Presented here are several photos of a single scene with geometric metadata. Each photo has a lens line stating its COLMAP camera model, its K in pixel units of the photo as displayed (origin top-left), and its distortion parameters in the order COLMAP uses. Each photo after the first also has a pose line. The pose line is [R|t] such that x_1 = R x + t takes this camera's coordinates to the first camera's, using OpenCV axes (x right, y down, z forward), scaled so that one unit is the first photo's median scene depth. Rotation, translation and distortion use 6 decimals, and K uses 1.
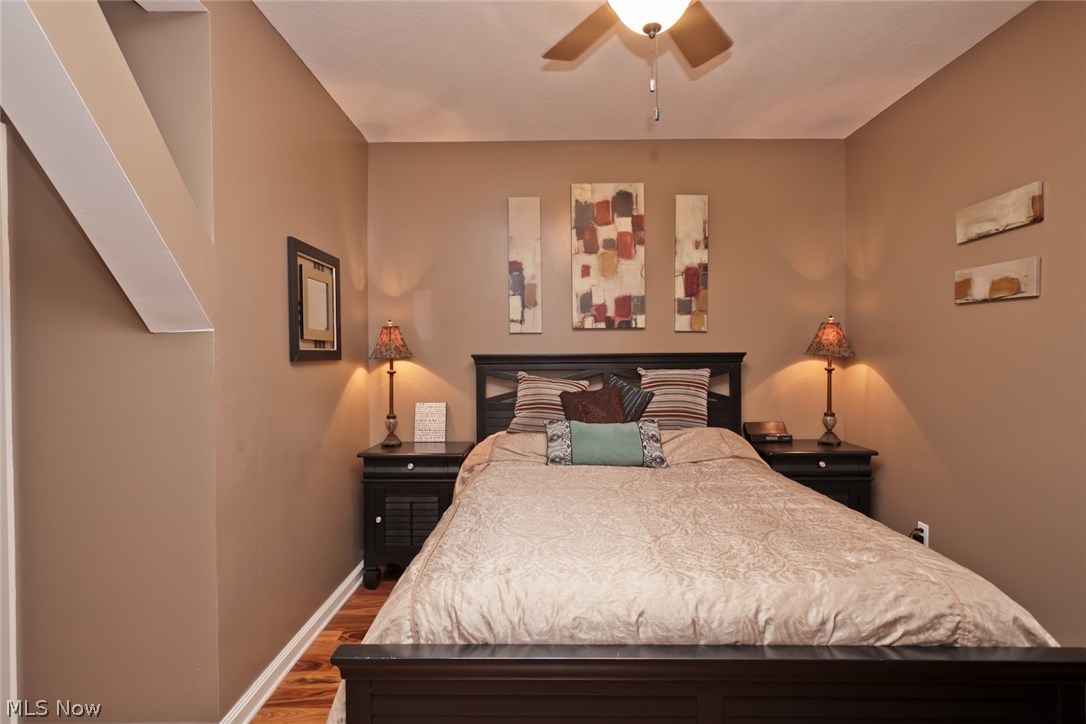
lens RADIAL K [[548.8, 0, 546.5], [0, 548.8, 361.3], [0, 0, 1]] dist [-0.024523, 0.007207]
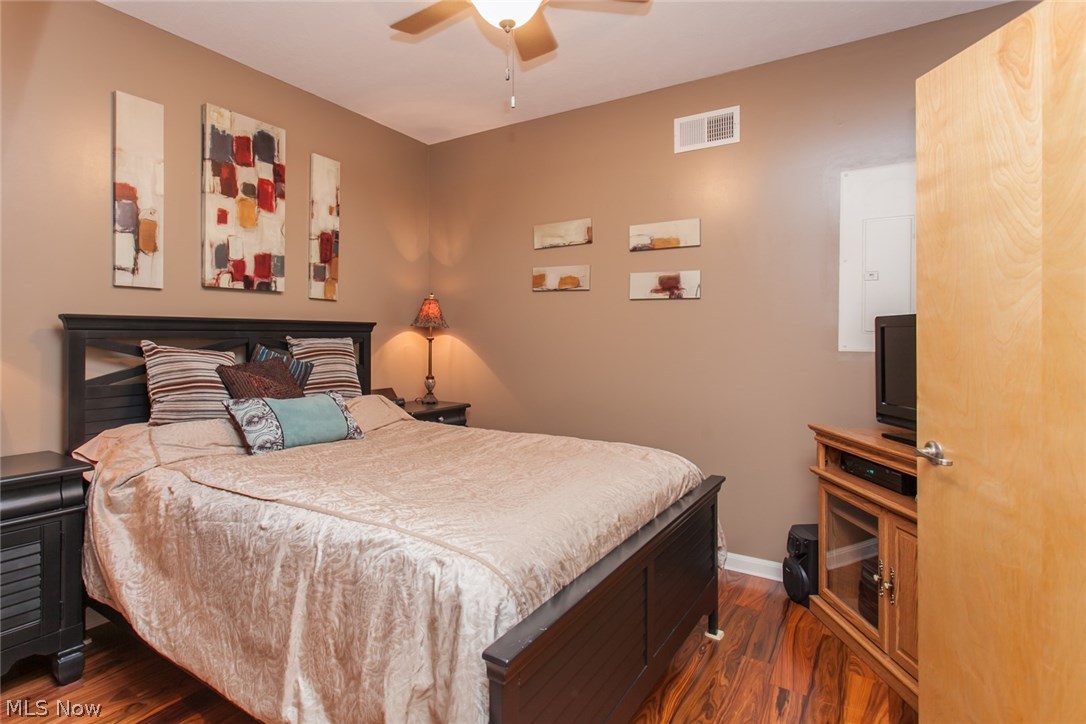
lens RADIAL K [[548.8, 0, 547.8], [0, 548.8, 335.4], [0, 0, 1]] dist [-0.024523, 0.007207]
pose [[0.525633, 0.006805, 0.850684, -0.361224], [0.002740, 0.999949, -0.009692, 0.019882], [-0.850707, 0.007425, 0.525587, 0.174137]]
